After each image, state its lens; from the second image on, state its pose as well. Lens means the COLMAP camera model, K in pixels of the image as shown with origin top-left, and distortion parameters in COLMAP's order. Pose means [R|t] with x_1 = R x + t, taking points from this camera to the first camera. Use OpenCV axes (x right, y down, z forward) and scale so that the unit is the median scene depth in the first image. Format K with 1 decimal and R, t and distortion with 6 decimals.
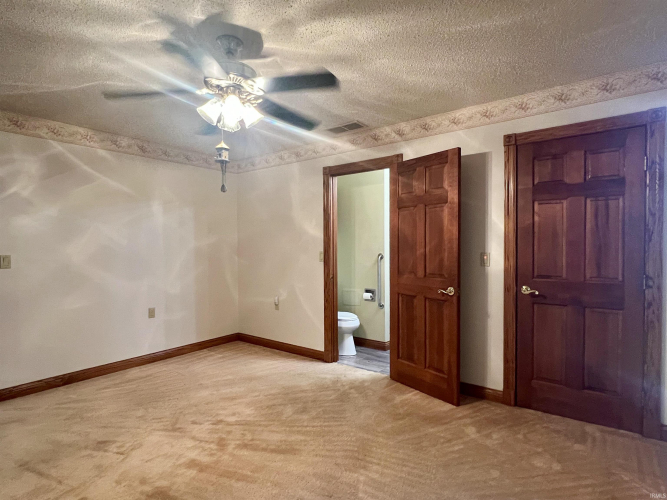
lens RADIAL K [[363.9, 0, 328.5], [0, 363.9, 251.2], [0, 0, 1]] dist [-0.000449, -0.000880]
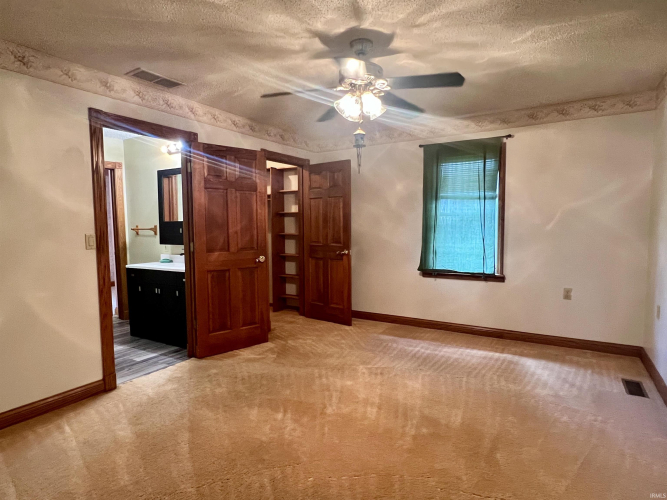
lens RADIAL K [[363.9, 0, 328.5], [0, 363.9, 251.2], [0, 0, 1]] dist [-0.000449, -0.000880]
pose [[-0.067801, -0.065021, 0.995578, -0.839753], [0.032568, 0.997198, 0.067345, 0.000650], [-0.997167, 0.036990, -0.065494, 0.712843]]
